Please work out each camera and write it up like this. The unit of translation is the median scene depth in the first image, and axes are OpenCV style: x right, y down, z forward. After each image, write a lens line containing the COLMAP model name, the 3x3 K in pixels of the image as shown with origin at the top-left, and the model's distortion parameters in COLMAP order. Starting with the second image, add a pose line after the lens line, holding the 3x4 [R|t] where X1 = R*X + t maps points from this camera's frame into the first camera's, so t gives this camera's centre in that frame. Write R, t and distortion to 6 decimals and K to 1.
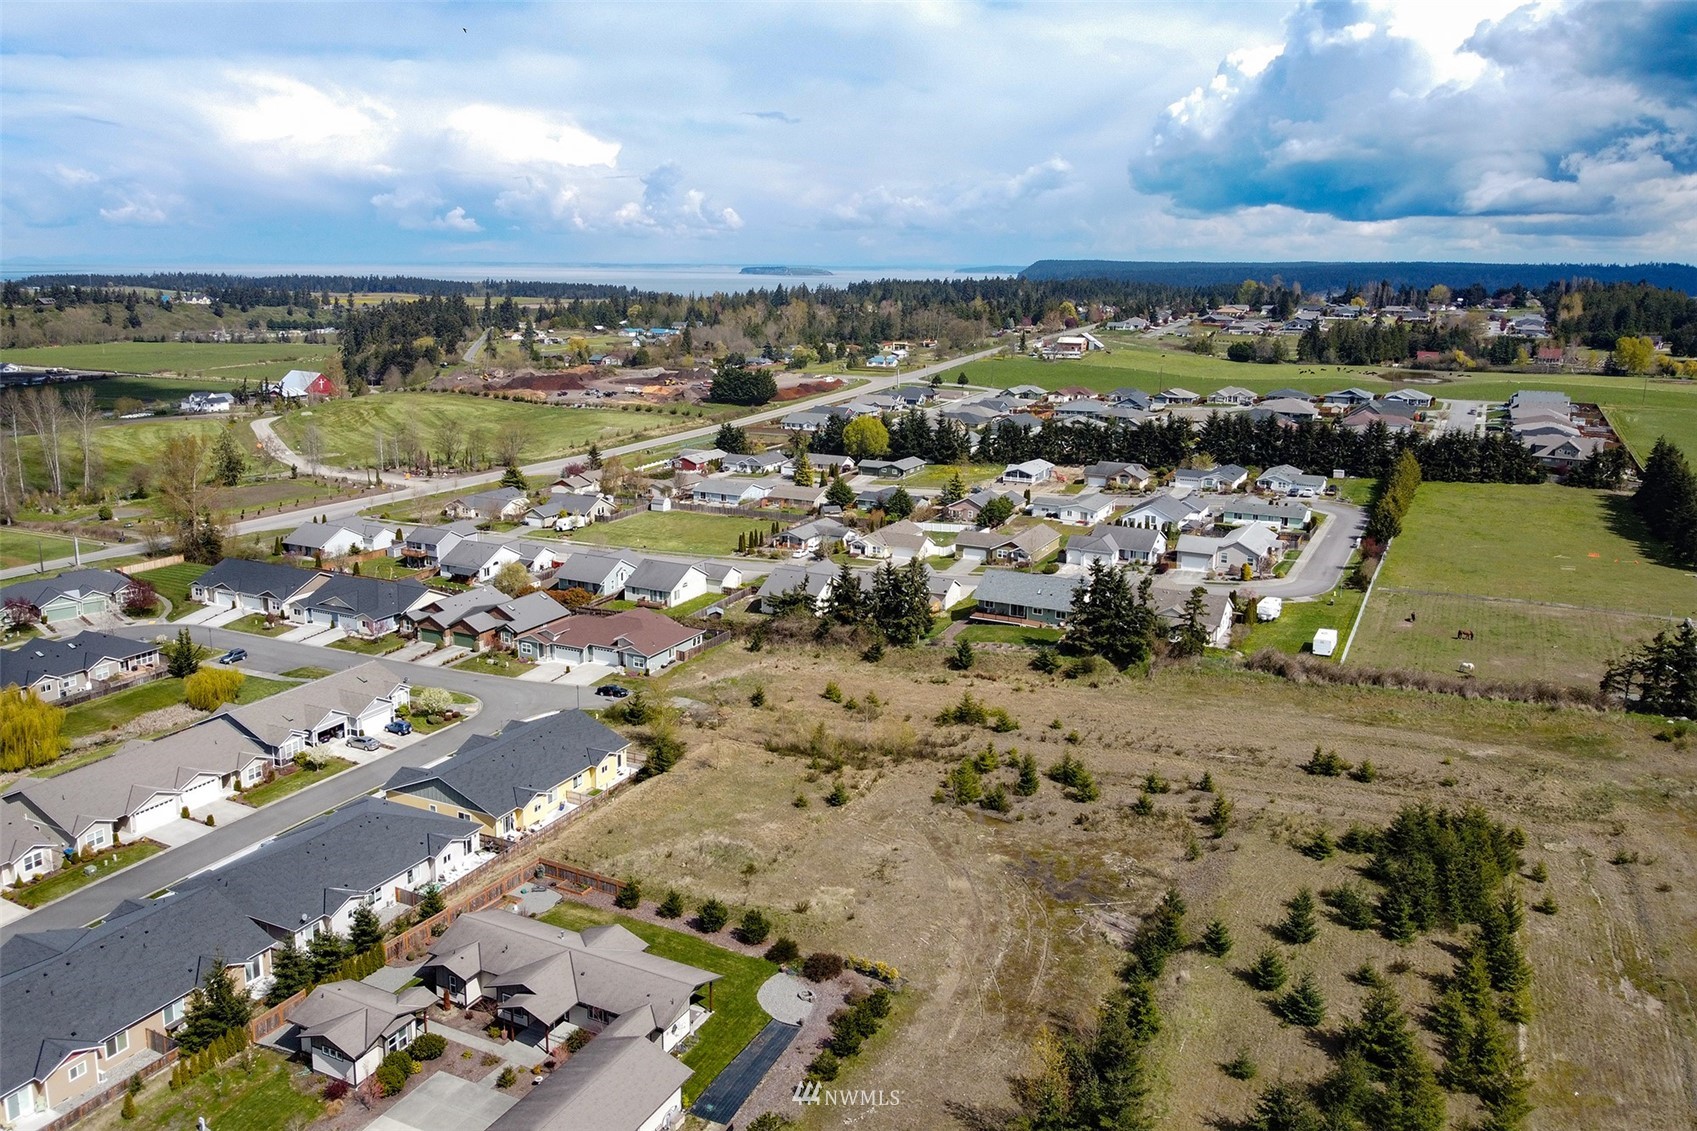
lens RADIAL K [[1329.5, 0, 851.0], [0, 1329.5, 561.2], [0, 0, 1]] dist [-0.008092, -0.004816]
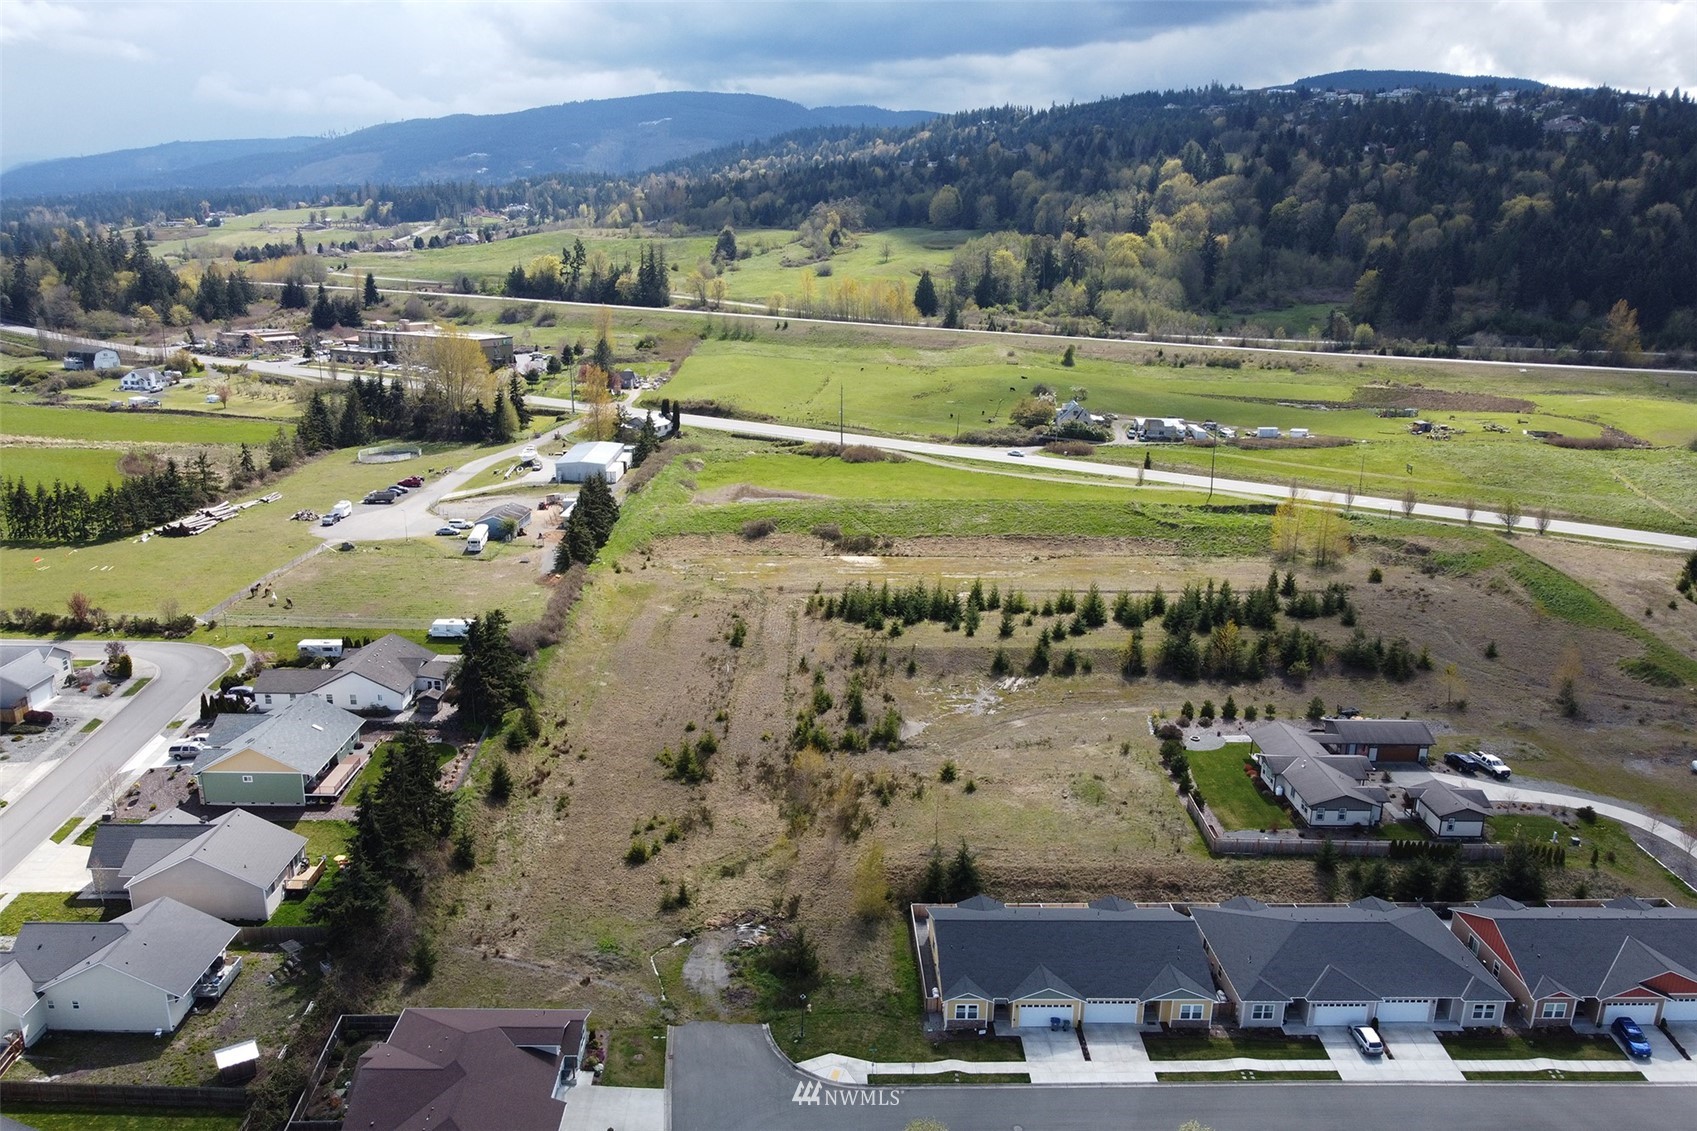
lens RADIAL K [[1276.3, 0, 852.1], [0, 1276.3, 560.3], [0, 0, 1]] dist [-0.009229, 0.000780]
pose [[-0.458078, -0.239220, 0.856118, -0.360151], [0.175059, 0.919969, 0.350729, -0.161048], [-0.871504, 0.310532, -0.379540, 0.595936]]
